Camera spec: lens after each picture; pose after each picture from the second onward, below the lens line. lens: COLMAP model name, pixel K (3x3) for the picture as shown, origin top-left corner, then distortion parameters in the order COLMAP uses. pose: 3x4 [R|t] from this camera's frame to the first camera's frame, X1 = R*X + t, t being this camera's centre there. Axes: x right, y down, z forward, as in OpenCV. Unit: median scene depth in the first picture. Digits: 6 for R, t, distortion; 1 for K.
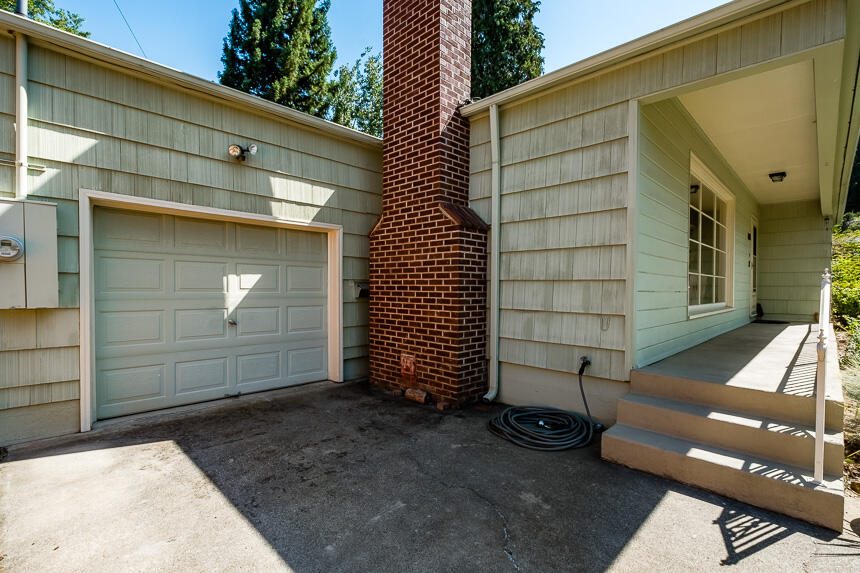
lens RADIAL K [[400.4, 0, 430.0], [0, 400.4, 286.5], [0, 0, 1]] dist [0.001752, 0.000298]
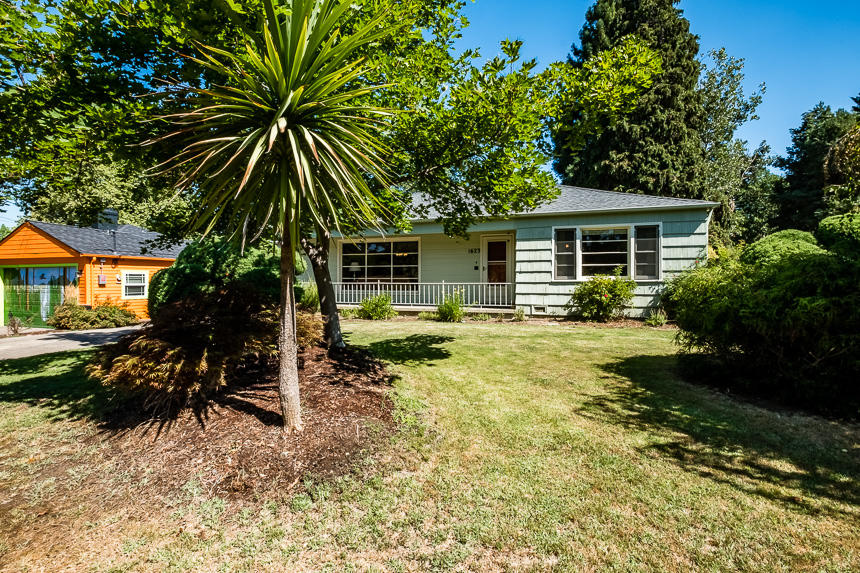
lens RADIAL K [[400.4, 0, 430.0], [0, 400.4, 286.5], [0, 0, 1]] dist [0.001752, 0.000298]
pose [[0.451838, -0.002772, -0.892096, 3.276524], [0.002061, 0.999996, -0.002064, 0.031532], [0.892098, -0.000906, 0.451841, 0.206407]]
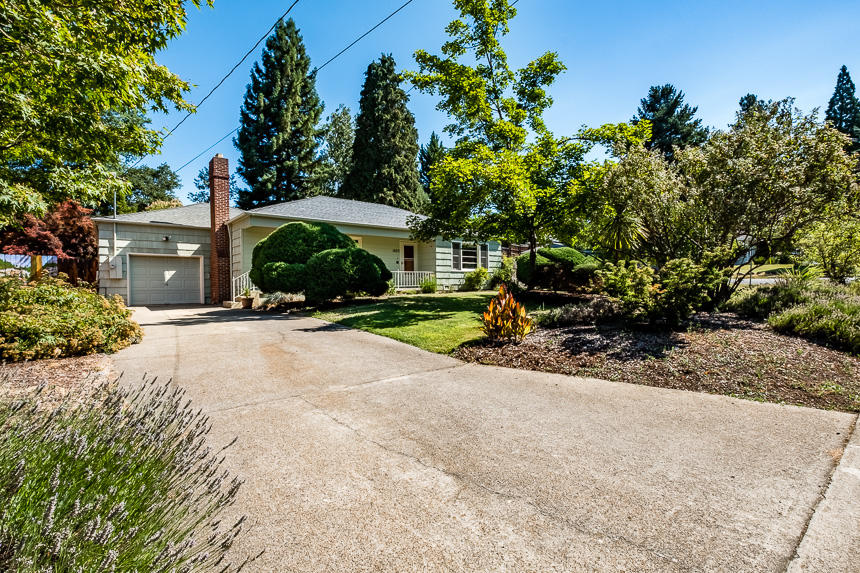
lens RADIAL K [[394.6, 0, 430.5], [0, 394.6, 284.0], [0, 0, 1]] dist [-0.000438, -0.000206]
pose [[0.993481, -0.023236, -0.111603, 1.928468], [0.022681, 0.999723, -0.006243, 0.138807], [0.111718, 0.003671, 0.993733, -1.938620]]
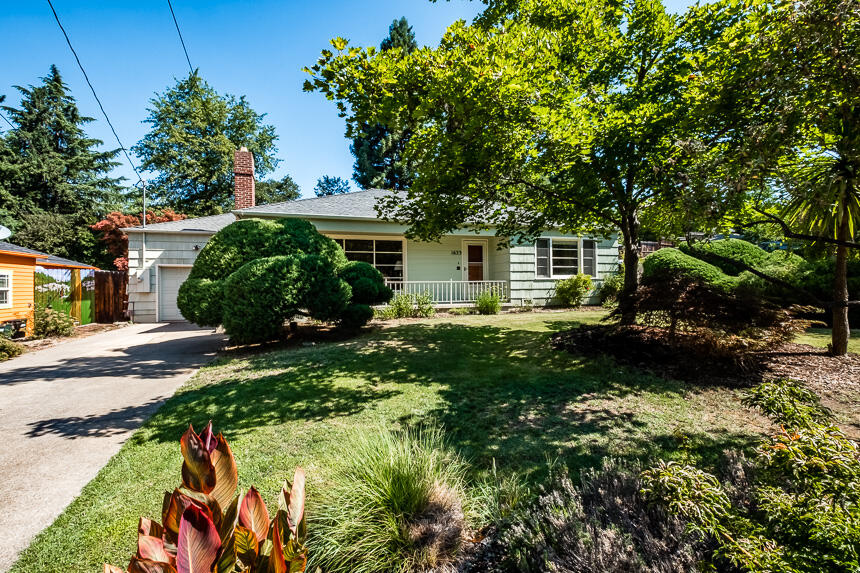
lens RADIAL K [[397.8, 0, 431.1], [0, 397.8, 280.4], [0, 0, 1]] dist [0.000778, -0.000076]
pose [[0.896178, -0.029604, -0.442707, 2.258428], [0.021496, 0.999497, -0.023322, 0.055909], [0.443174, 0.011385, 0.896363, -0.925945]]
